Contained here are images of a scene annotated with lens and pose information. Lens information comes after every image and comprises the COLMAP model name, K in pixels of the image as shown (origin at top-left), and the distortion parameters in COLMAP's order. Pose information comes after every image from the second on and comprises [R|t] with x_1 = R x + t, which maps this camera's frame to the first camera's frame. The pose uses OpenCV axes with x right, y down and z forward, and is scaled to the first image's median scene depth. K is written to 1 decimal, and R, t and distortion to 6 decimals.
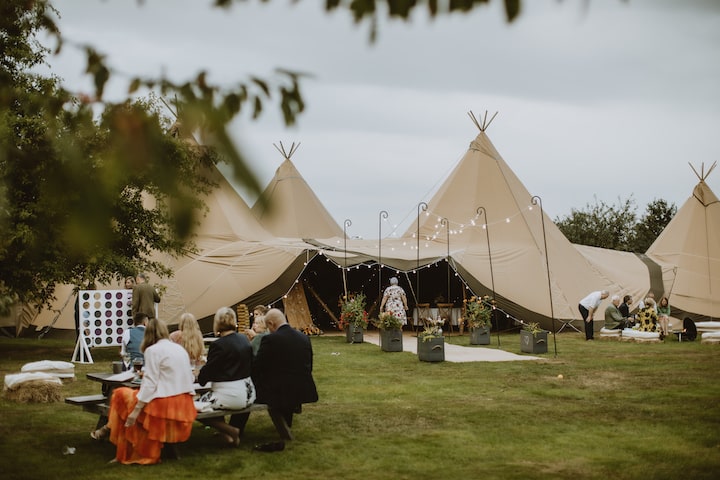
lens RADIAL K [[1035.7, 0, 365.0], [0, 1035.7, 245.1], [0, 0, 1]] dist [-0.099761, 0.000000]
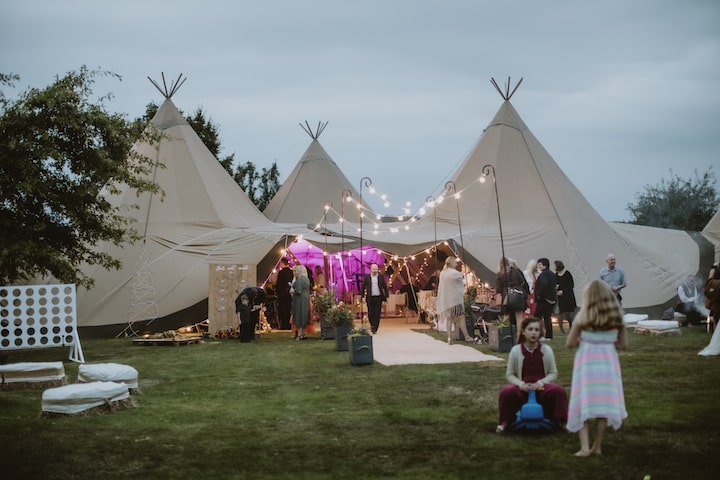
lens RADIAL K [[1035.7, 0, 360.9], [0, 1035.7, 231.0], [0, 0, 1]] dist [-0.099761, 0.000000]
pose [[0.992515, -0.024786, -0.119579, 0.105634], [0.024687, 0.999693, -0.002305, 0.003685], [0.119599, -0.000664, 0.992822, 0.101819]]
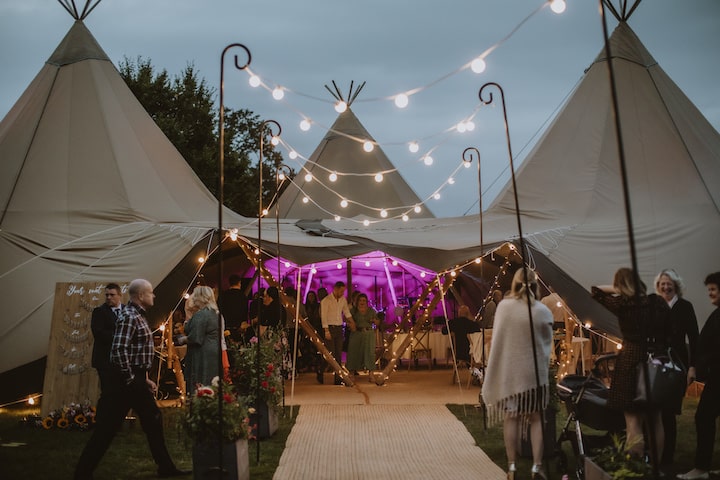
lens RADIAL K [[1035.7, 0, 358.5], [0, 1035.7, 237.5], [0, 0, 1]] dist [-0.099761, 0.000000]
pose [[0.974535, -0.024130, -0.222932, 0.108852], [0.020957, 0.999643, -0.016586, 0.015500], [0.223253, 0.011492, 0.974693, 0.490136]]
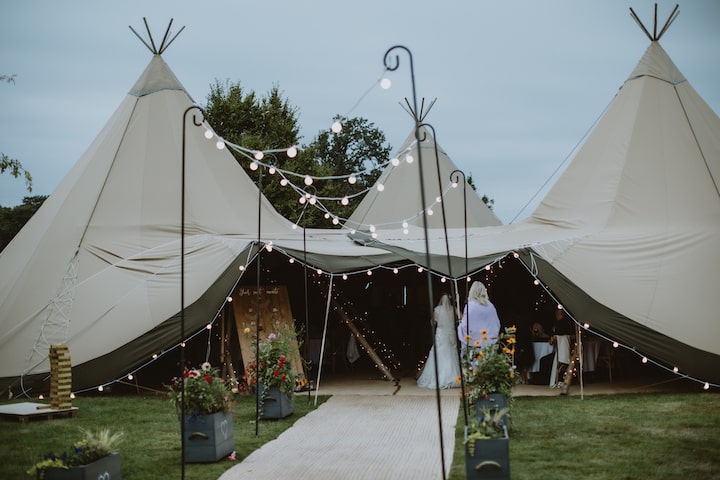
lens RADIAL K [[1035.7, 0, 356.4], [0, 1035.7, 242.5], [0, 0, 1]] dist [-0.099761, 0.000000]
pose [[0.938565, -0.030813, -0.343725, 0.173432], [0.025964, 0.999488, -0.018703, 0.014739], [0.344125, 0.008629, 0.938884, 0.444697]]
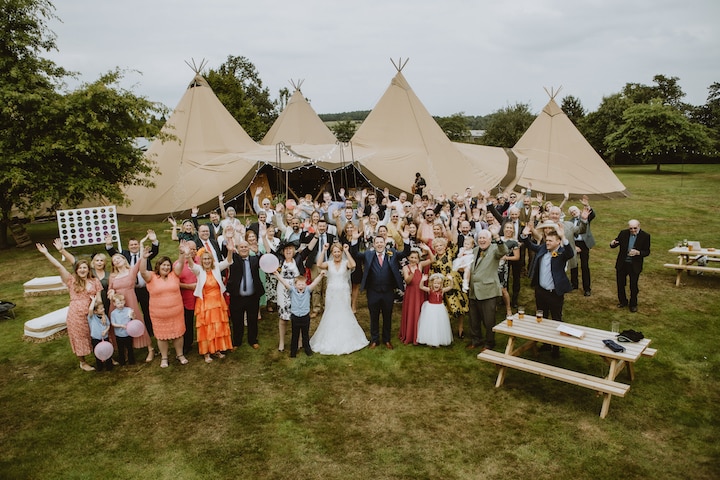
lens RADIAL K [[539.0, 0, 361.3], [0, 539.0, 239.3], [0, 0, 1]] dist [-0.055416, -0.003810]
pose [[0.992997, -0.002635, -0.118114, 0.172743], [0.028526, 0.975520, 0.218054, -0.048021], [0.114648, -0.219896, 0.968763, 0.192006]]
